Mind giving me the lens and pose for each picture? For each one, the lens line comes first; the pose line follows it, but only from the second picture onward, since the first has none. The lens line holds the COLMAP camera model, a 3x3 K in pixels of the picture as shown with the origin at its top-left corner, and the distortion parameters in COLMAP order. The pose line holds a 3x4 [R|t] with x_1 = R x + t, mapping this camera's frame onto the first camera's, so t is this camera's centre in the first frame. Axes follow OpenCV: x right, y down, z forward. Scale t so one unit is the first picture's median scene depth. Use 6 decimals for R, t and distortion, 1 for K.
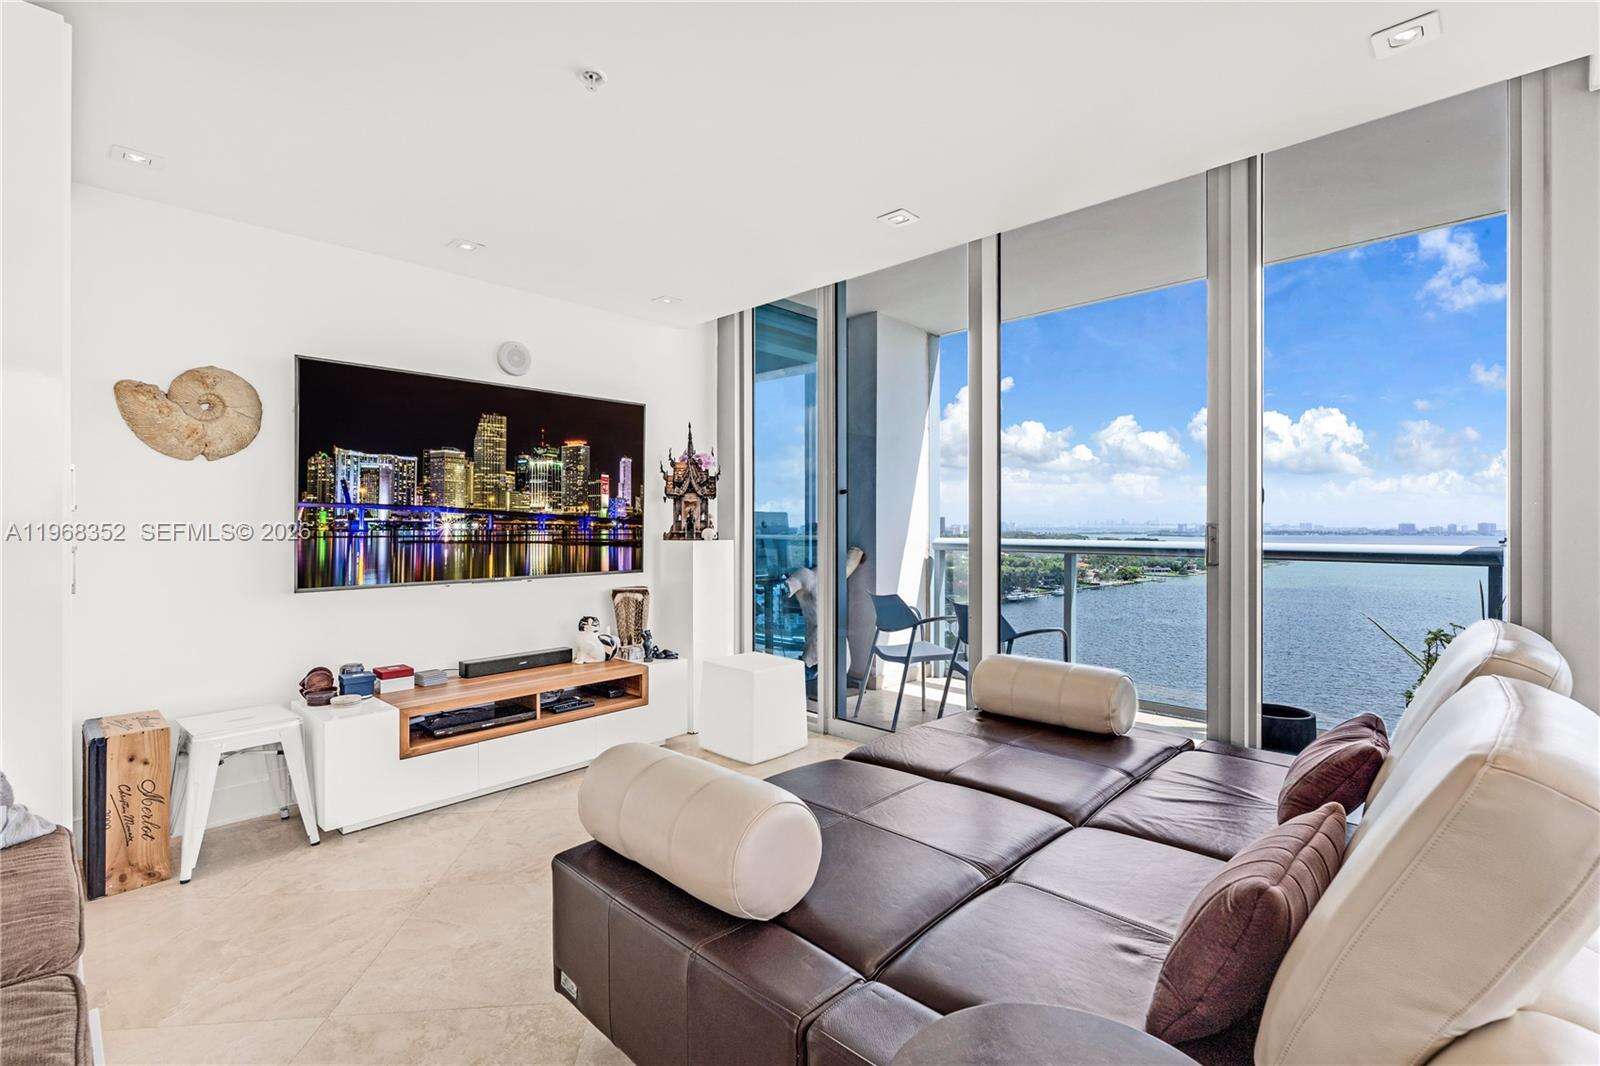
lens RADIAL K [[713.8, 0, 895.7], [0, 713.8, 521.4], [0, 0, 1]] dist [-0.002440, 0.001311]
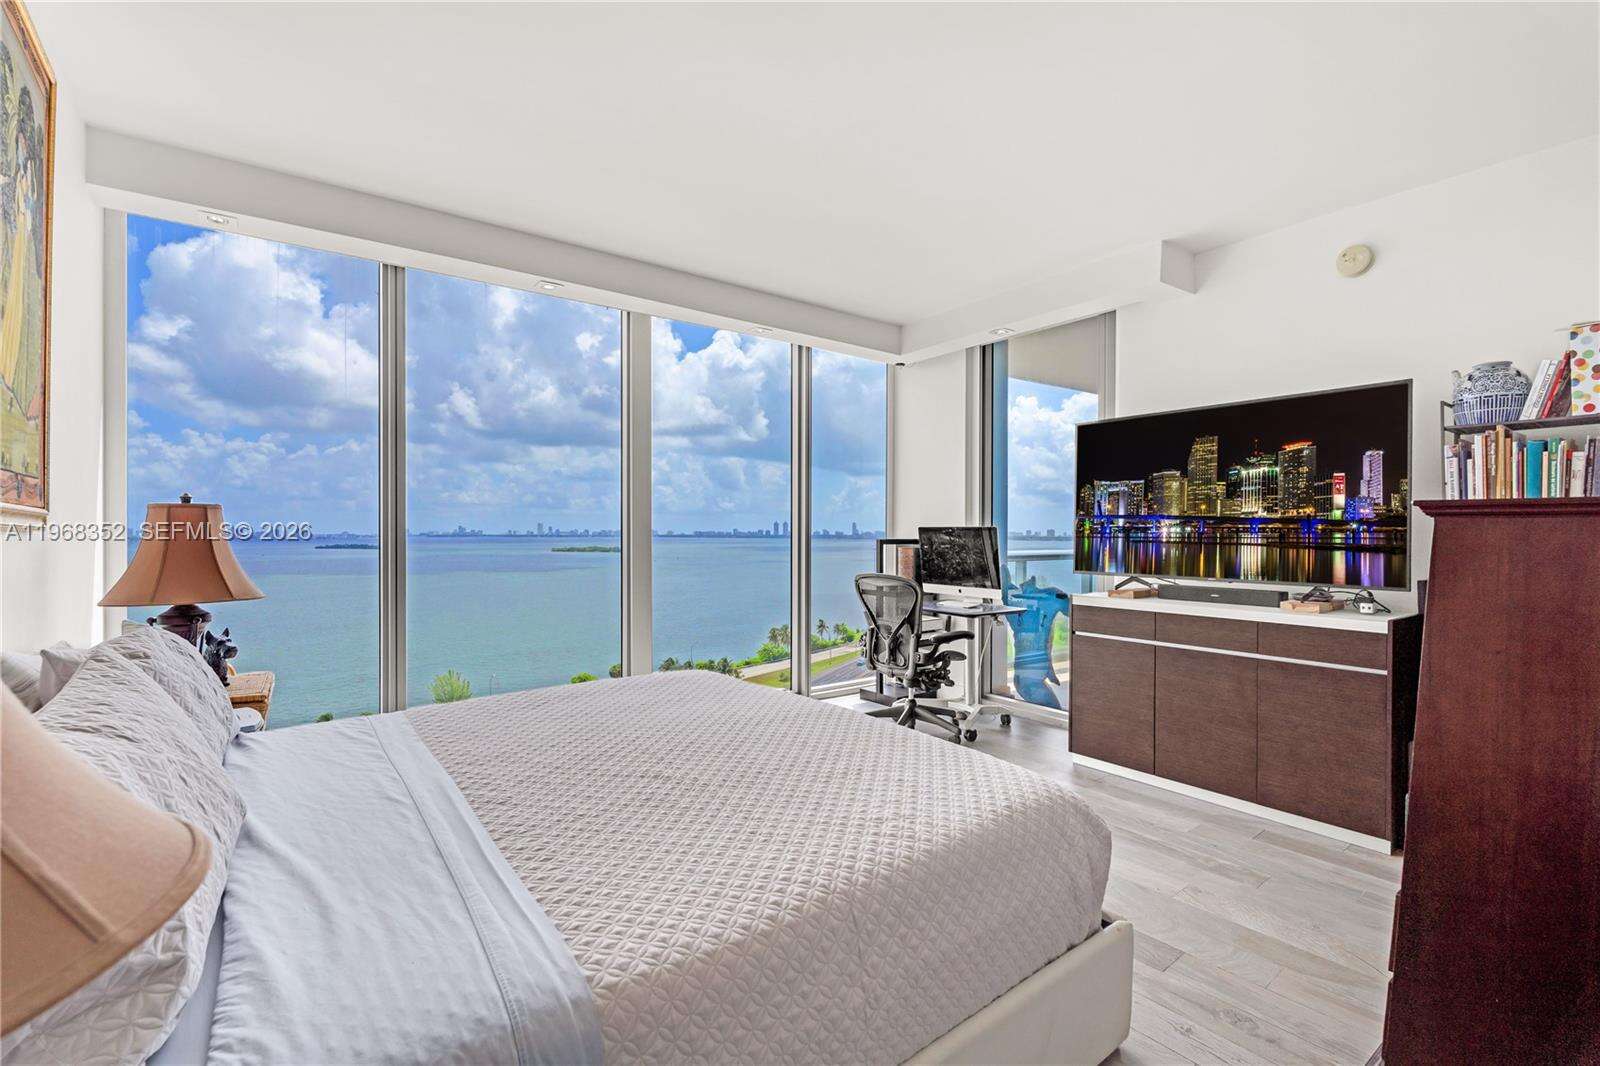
lens RADIAL K [[713.8, 0, 770.5], [0, 713.8, 543.1], [0, 0, 1]] dist [-0.002440, 0.001311]
pose [[-0.270706, 0.014824, -0.962548, 0.709873], [0.009649, 0.999873, 0.012685, 0.006119], [0.962614, -0.005854, -0.270815, 0.569955]]
